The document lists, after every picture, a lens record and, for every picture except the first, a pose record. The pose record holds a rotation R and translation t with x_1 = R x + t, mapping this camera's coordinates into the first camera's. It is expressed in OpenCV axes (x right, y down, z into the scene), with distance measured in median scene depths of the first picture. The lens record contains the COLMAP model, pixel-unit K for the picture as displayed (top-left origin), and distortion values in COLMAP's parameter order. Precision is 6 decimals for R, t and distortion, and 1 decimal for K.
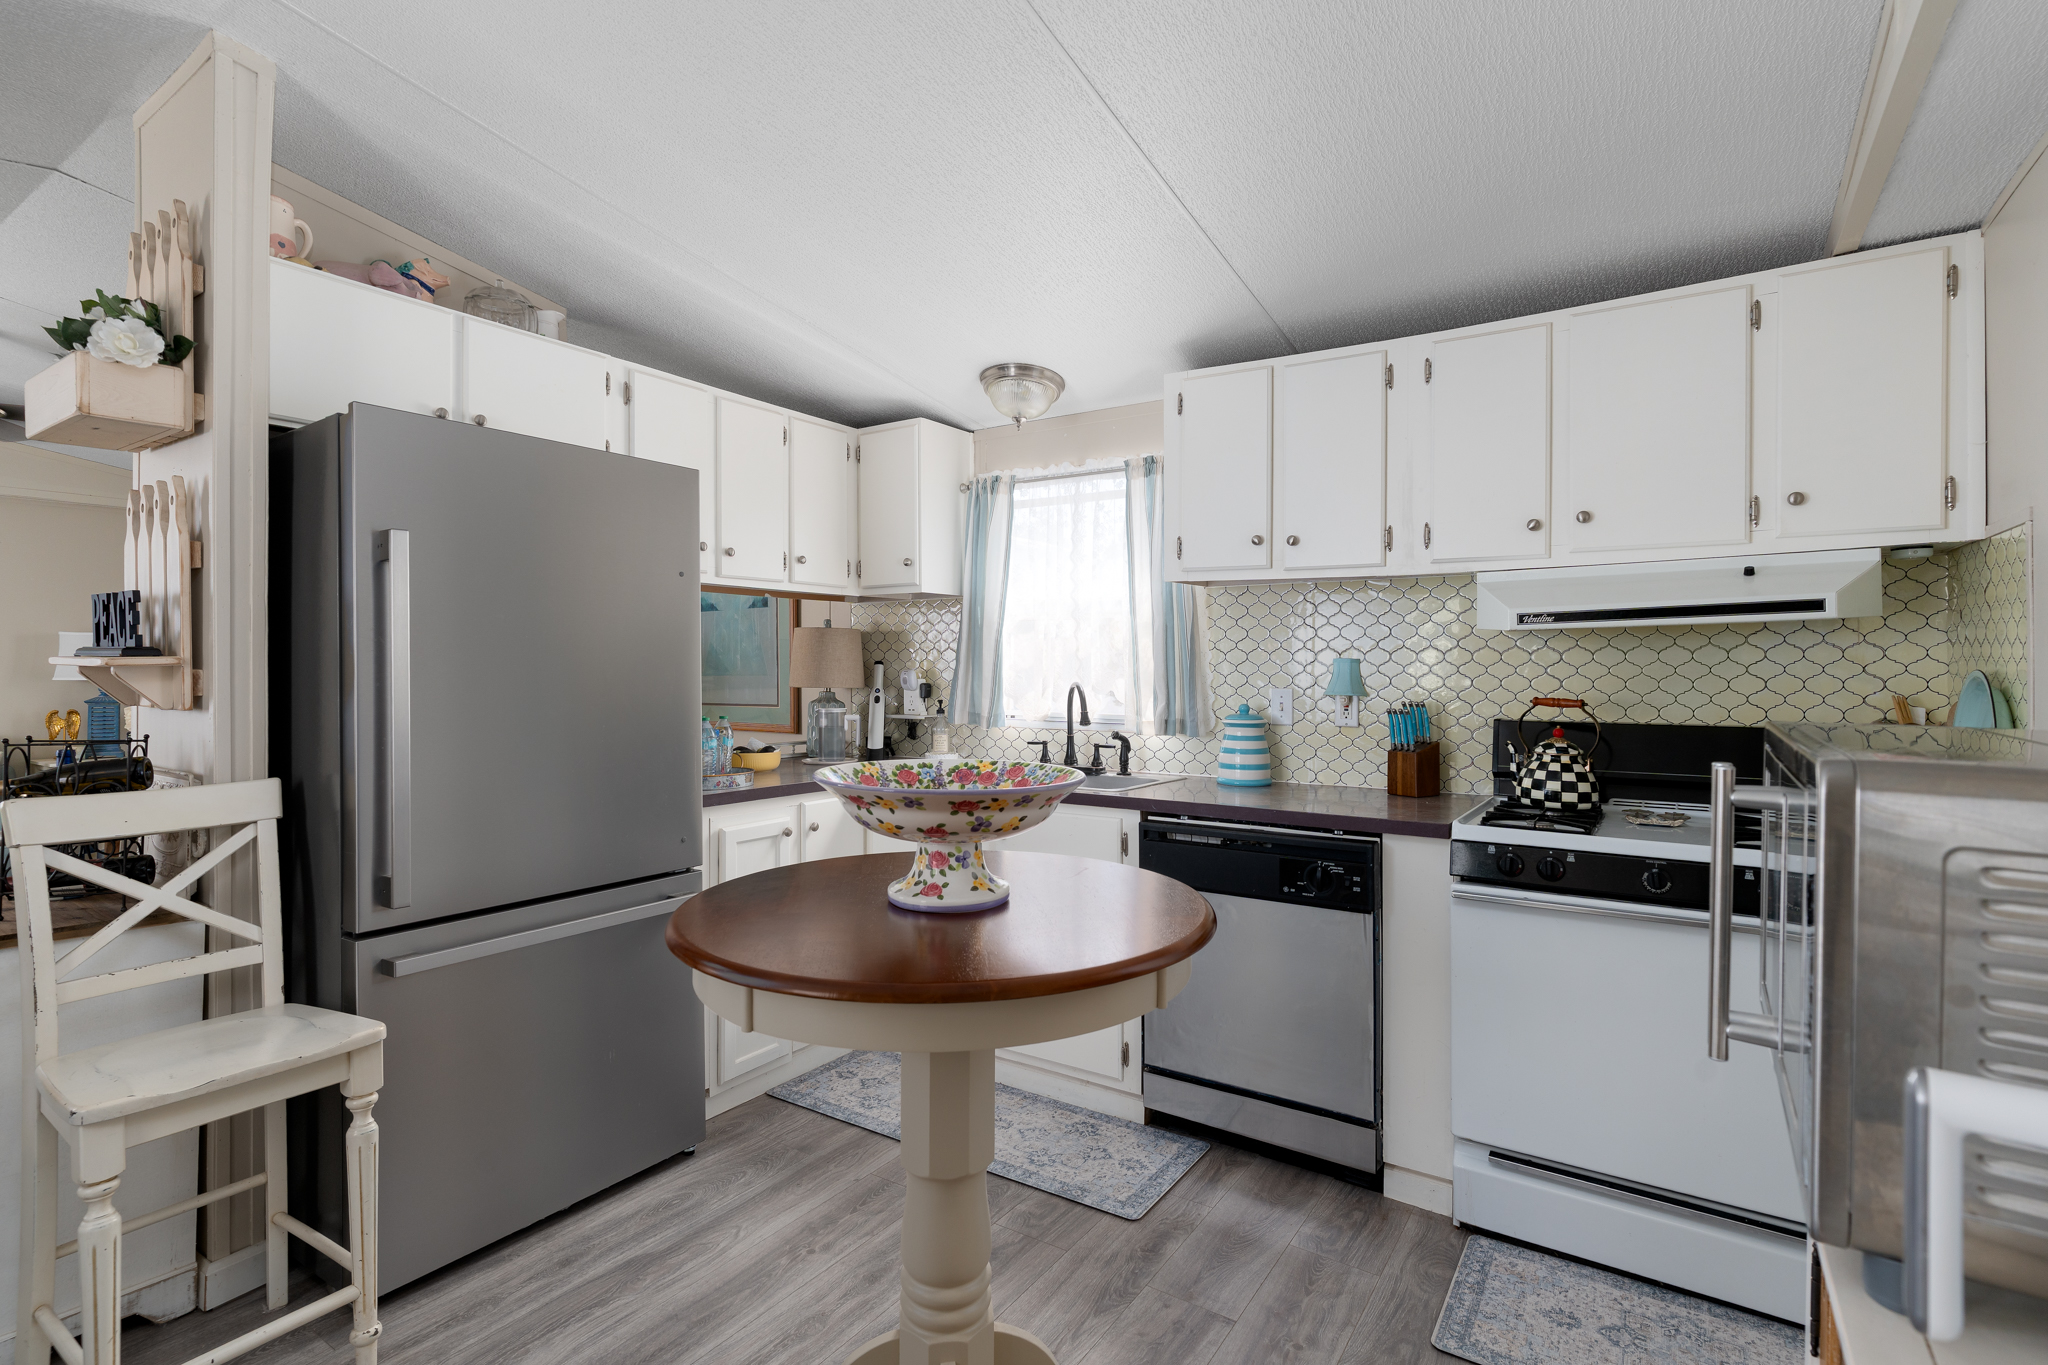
lens RADIAL K [[980.7, 0, 1034.4], [0, 980.7, 668.6], [0, 0, 1]] dist [0.004564, 0.000529]
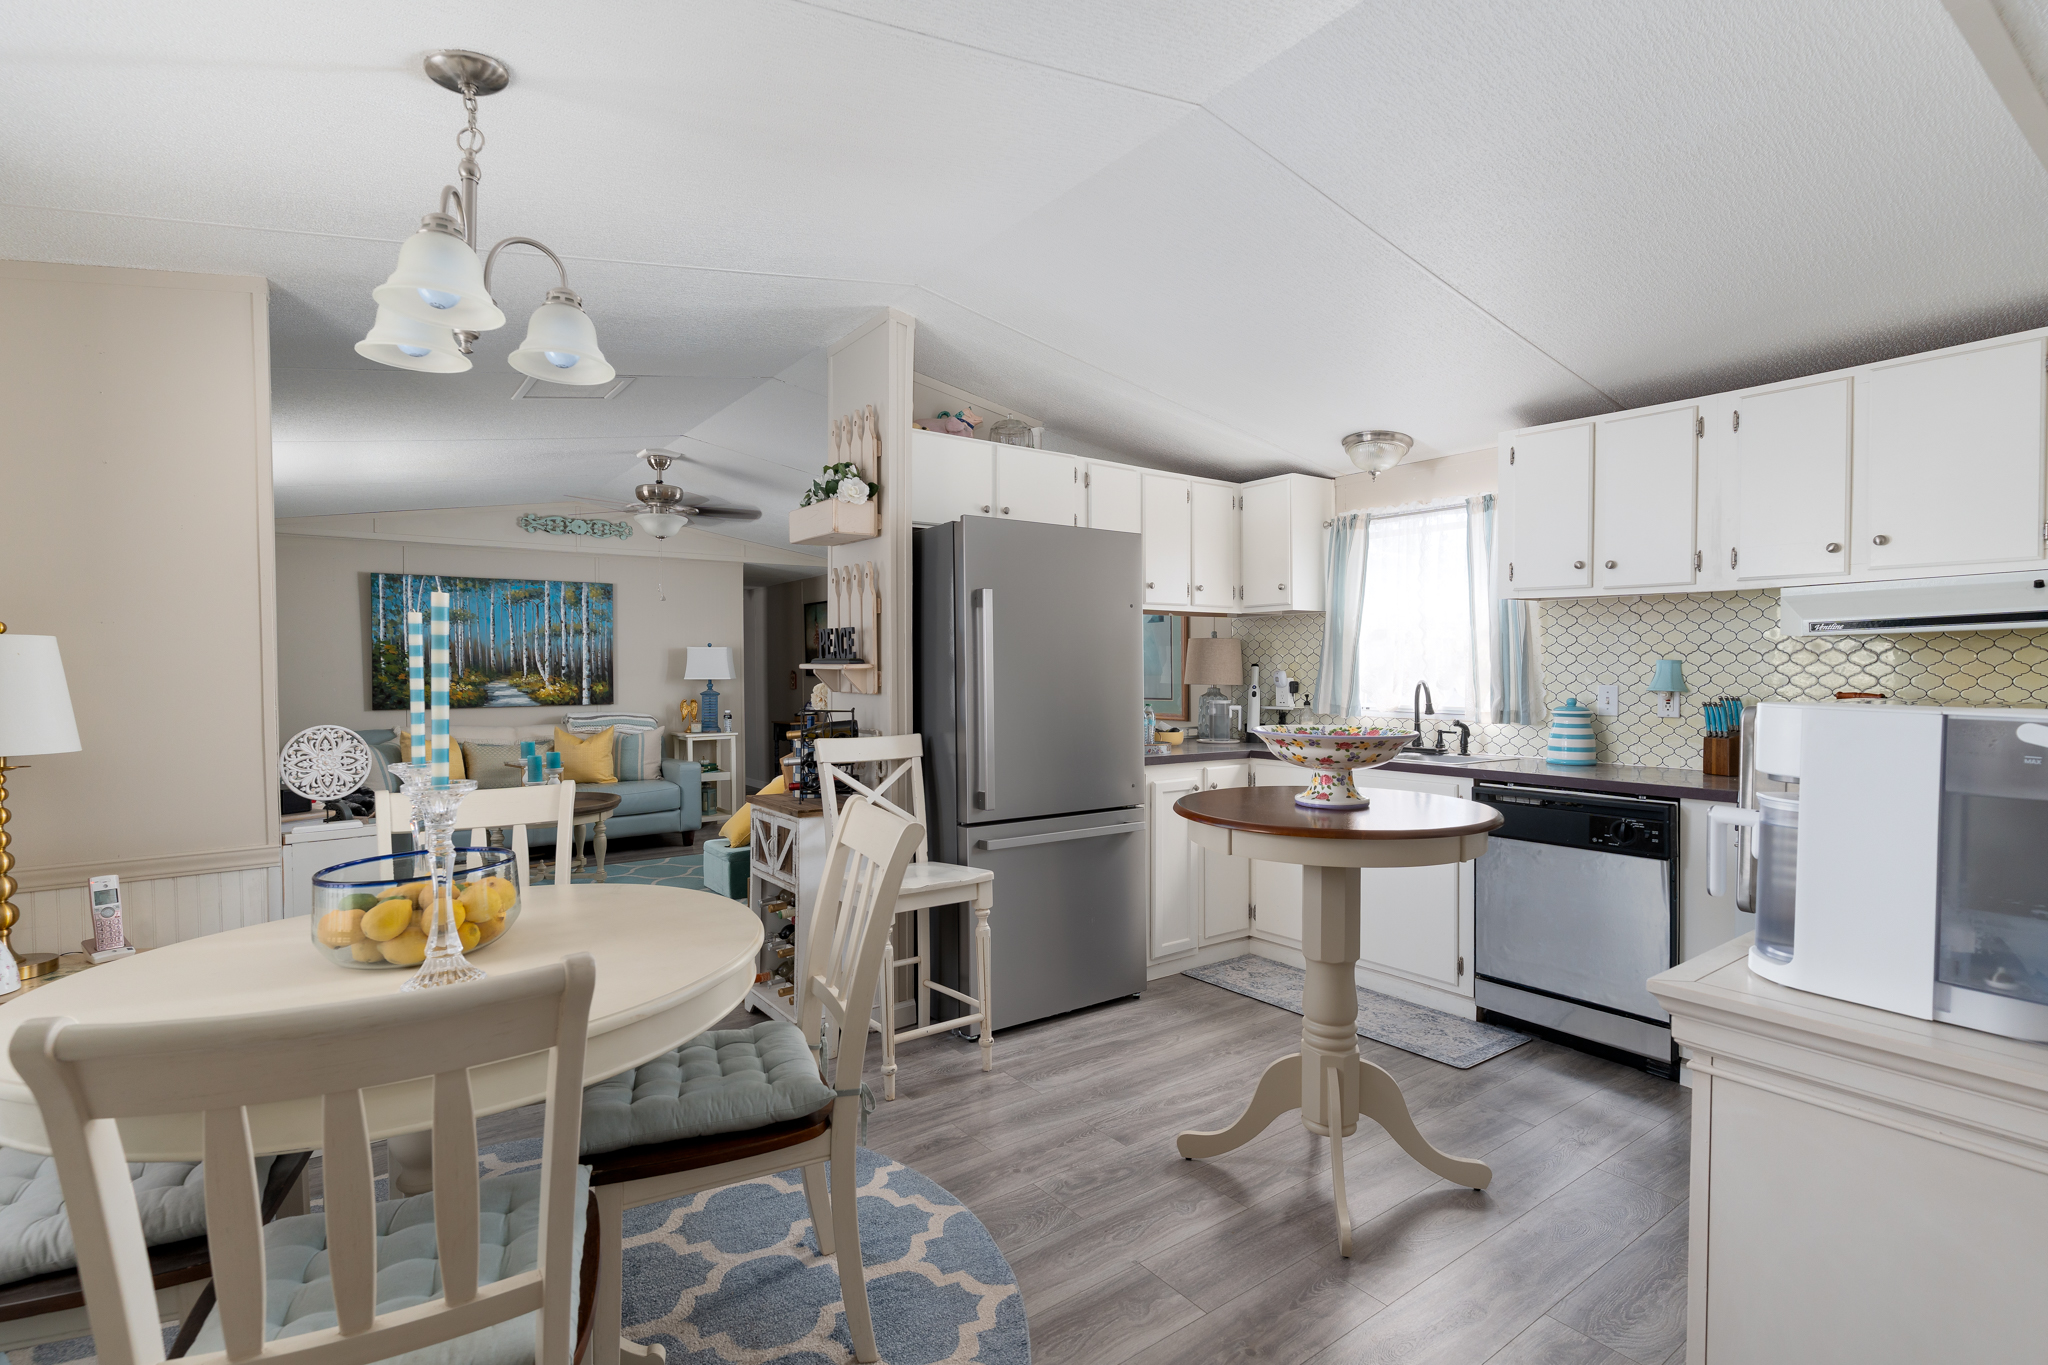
lens RADIAL K [[980.7, 0, 1020.7], [0, 980.7, 687.5], [0, 0, 1]] dist [0.004564, 0.000529]
pose [[0.936999, 0.003439, -0.349314, 0.000249], [0.002471, 0.999861, 0.016474, 0.001824], [0.349322, -0.016299, 0.936861, -0.437417]]
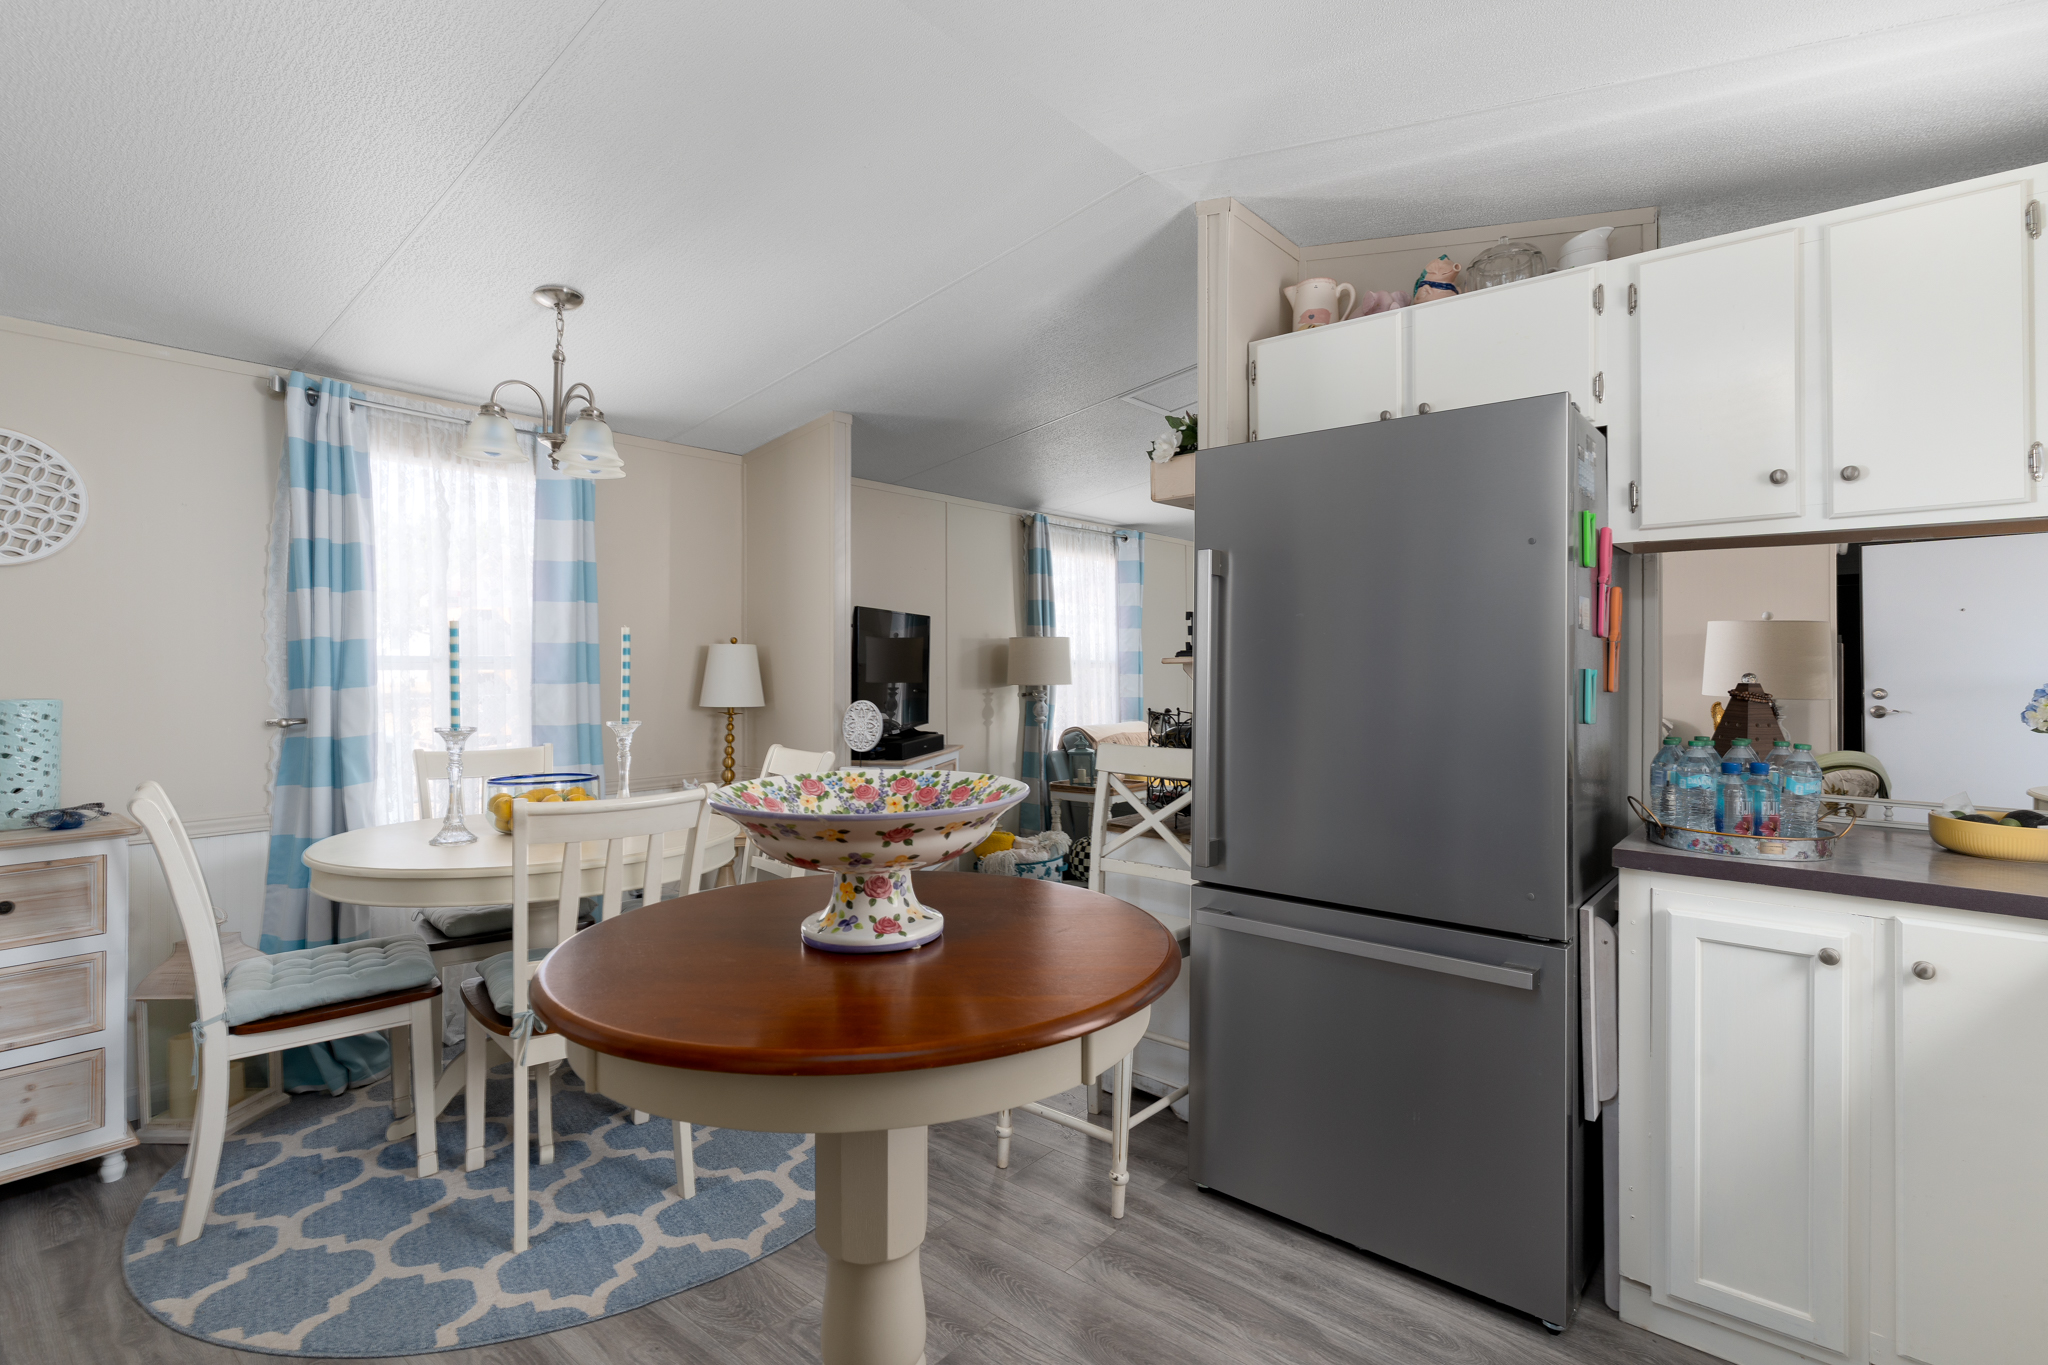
lens RADIAL K [[980.7, 0, 1018.6], [0, 980.7, 662.4], [0, 0, 1]] dist [0.004564, 0.000529]
pose [[-0.125367, 0.000676, -0.992110, 0.426749], [-0.001296, 0.999999, 0.000845, -0.004154], [0.992110, 0.001391, -0.125366, 0.700187]]
